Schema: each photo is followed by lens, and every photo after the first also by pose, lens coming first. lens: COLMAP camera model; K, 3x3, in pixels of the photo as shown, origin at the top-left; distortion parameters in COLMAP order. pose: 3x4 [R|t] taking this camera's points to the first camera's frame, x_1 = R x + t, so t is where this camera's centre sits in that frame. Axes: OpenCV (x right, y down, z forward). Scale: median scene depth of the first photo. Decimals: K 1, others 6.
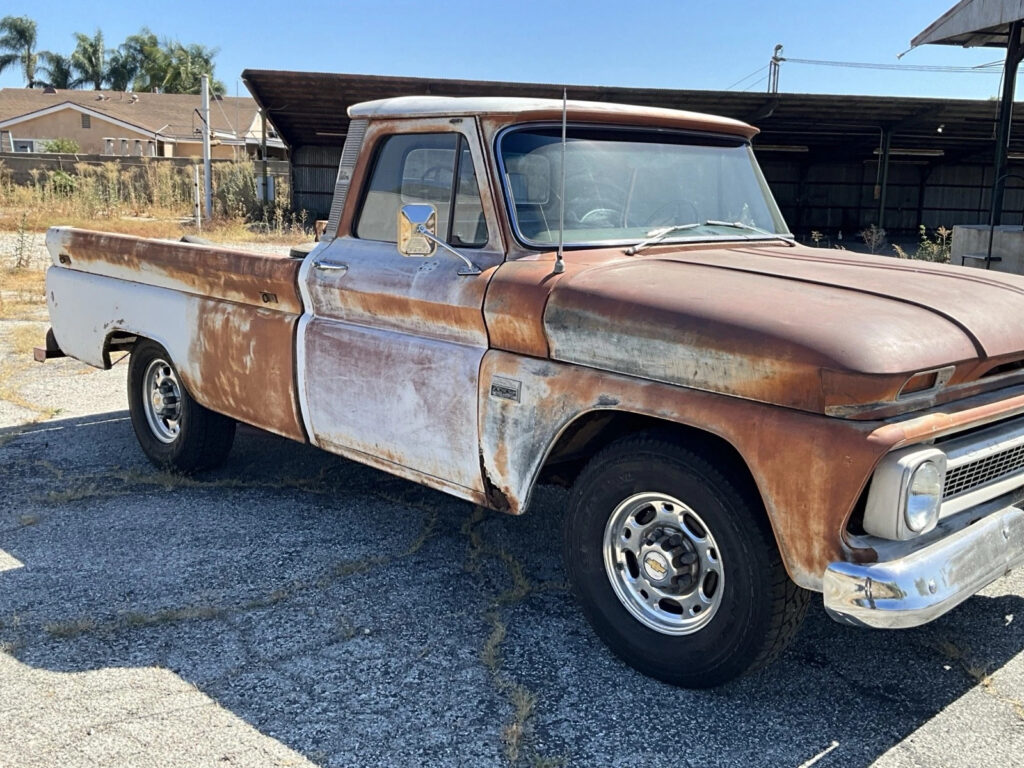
lens RADIAL K [[1082.0, 0, 512.6], [0, 1082.0, 385.0], [0, 0, 1]] dist [0.034941, 0.000000]
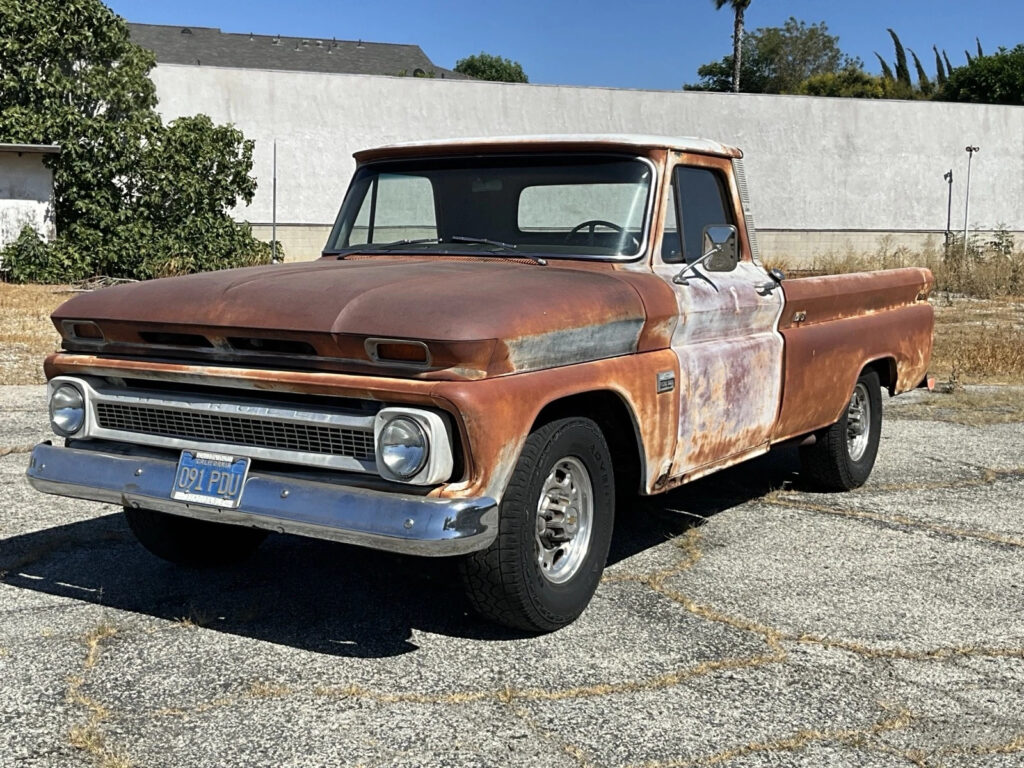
lens RADIAL K [[1249.4, 0, 508.1], [0, 1249.4, 384.5], [0, 0, 1]] dist [0.063761, 0.000000]
pose [[0.247196, 0.102206, -0.963560, 0.136180], [-0.193596, 0.979581, 0.054239, -0.008292], [0.949429, 0.173134, 0.261935, 0.072292]]
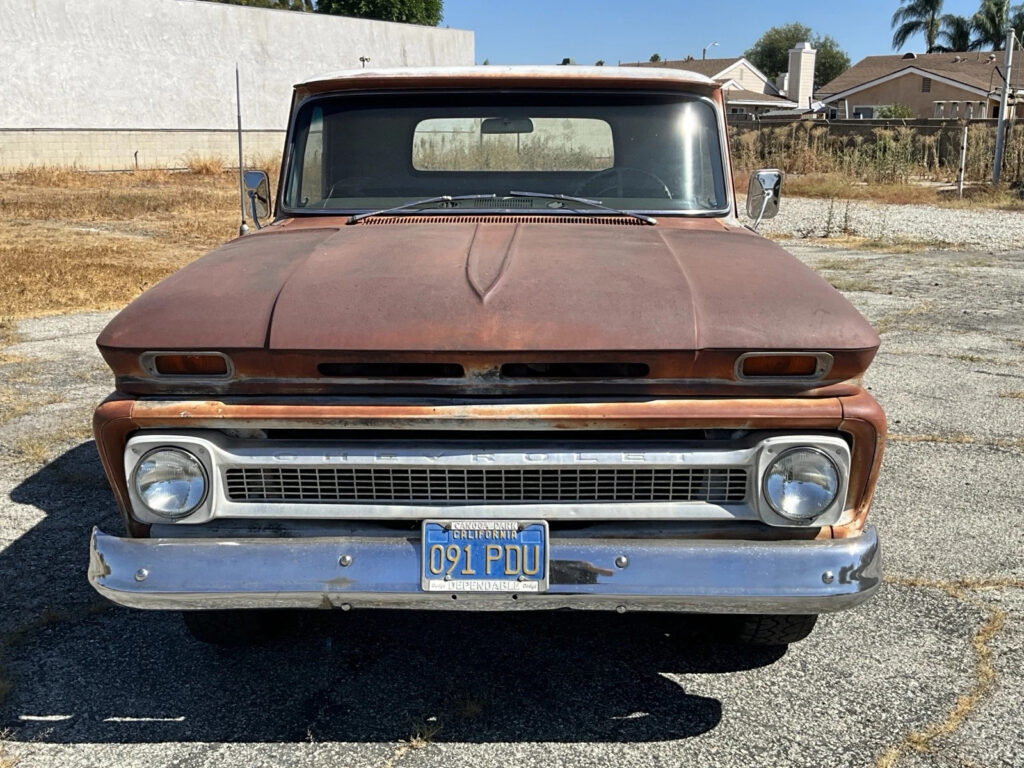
lens RADIAL K [[1082.0, 0, 485.2], [0, 1082.0, 370.6], [0, 0, 1]] dist [0.034941, 0.000000]
pose [[0.708873, 0.136923, -0.691919, 0.079050], [-0.124062, 0.989887, 0.068785, -0.006102], [0.694340, 0.037081, 0.718691, 0.032483]]
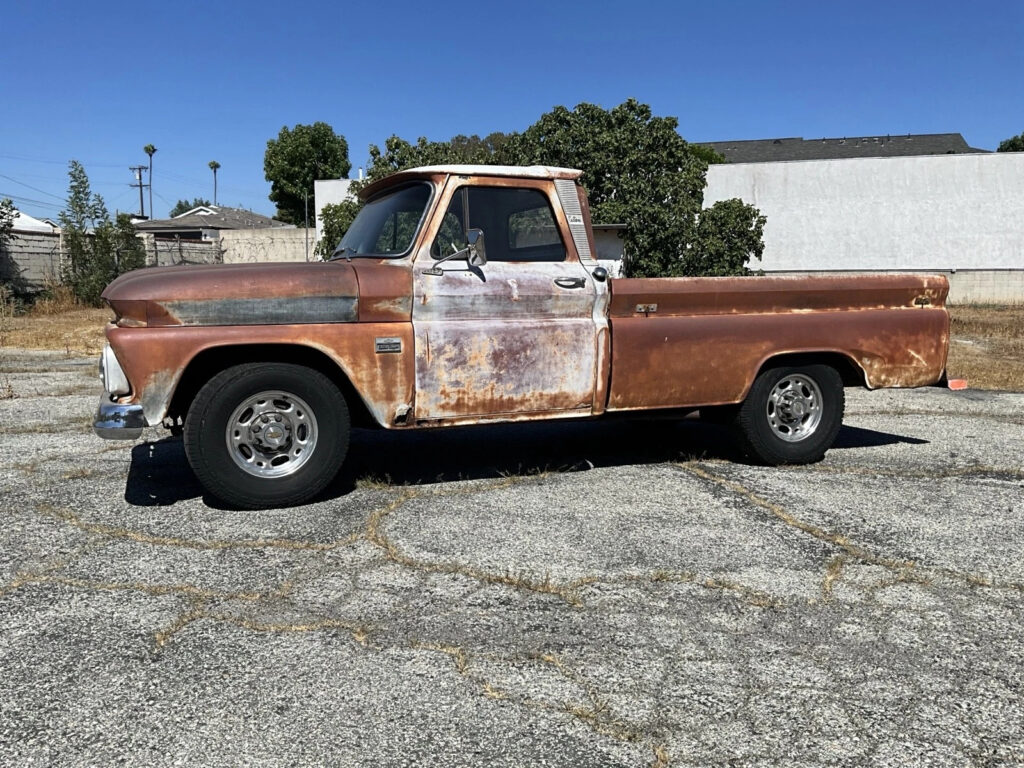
lens RADIAL K [[846.4, 0, 513.1], [0, 846.4, 387.7], [0, 0, 1]] dist [0.044206, -0.069188]
pose [[-0.353412, 0.097980, -0.930322, 0.122402], [-0.184295, 0.967717, 0.171929, -0.020362], [0.917134, 0.232216, -0.323945, 0.161403]]
